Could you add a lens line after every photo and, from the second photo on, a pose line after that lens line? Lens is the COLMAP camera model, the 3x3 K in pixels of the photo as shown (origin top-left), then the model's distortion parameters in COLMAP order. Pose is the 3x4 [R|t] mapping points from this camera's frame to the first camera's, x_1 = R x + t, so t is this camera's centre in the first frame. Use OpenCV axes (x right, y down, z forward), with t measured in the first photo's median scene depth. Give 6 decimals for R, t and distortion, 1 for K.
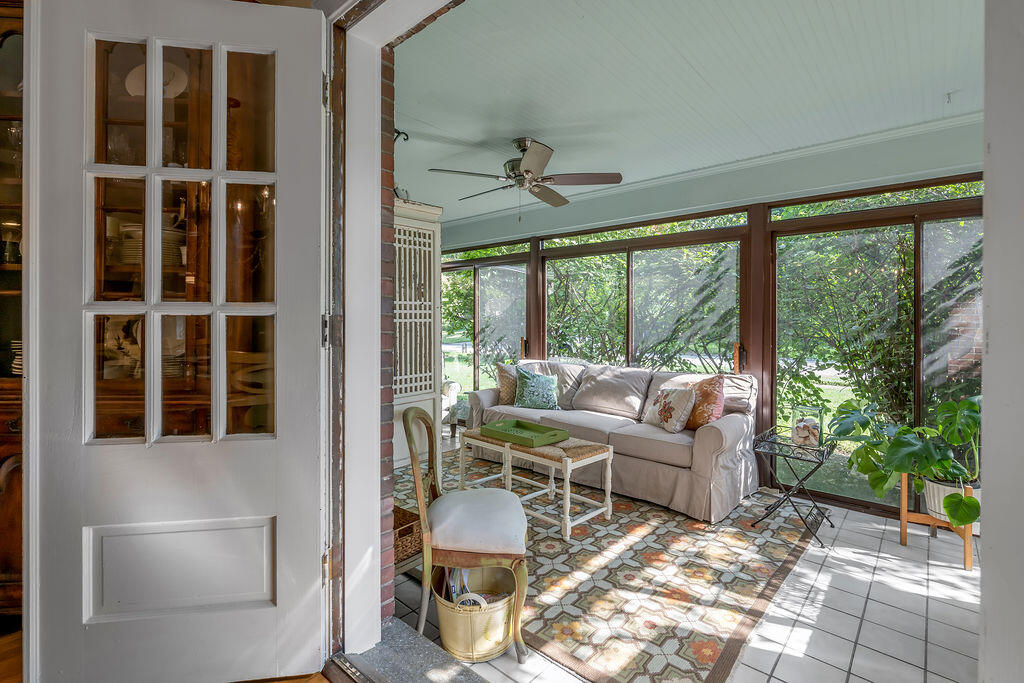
lens RADIAL K [[470.1, 0, 523.0], [0, 470.1, 320.8], [0, 0, 1]] dist [0.000584, 0.000289]
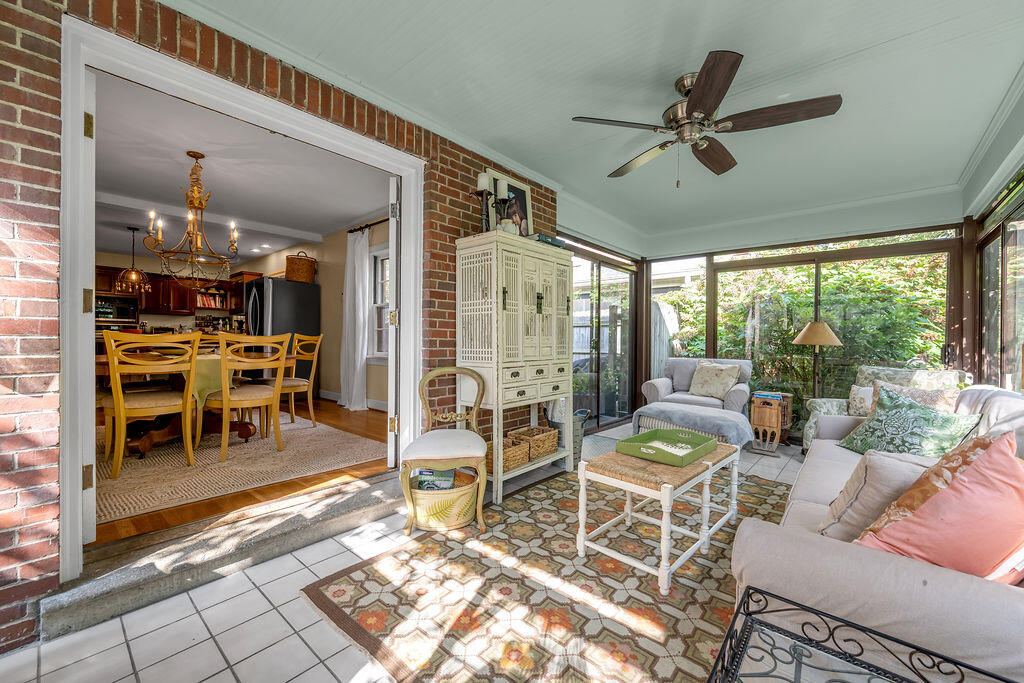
lens RADIAL K [[409.9, 0, 513.6], [0, 409.9, 342.7], [0, 0, 1]] dist [-0.002148, -0.000187]
pose [[0.006227, 0.006192, -0.999961, 0.978940], [-0.008862, 0.999942, 0.006136, 0.078118], [0.999941, 0.008823, 0.006282, 0.999947]]
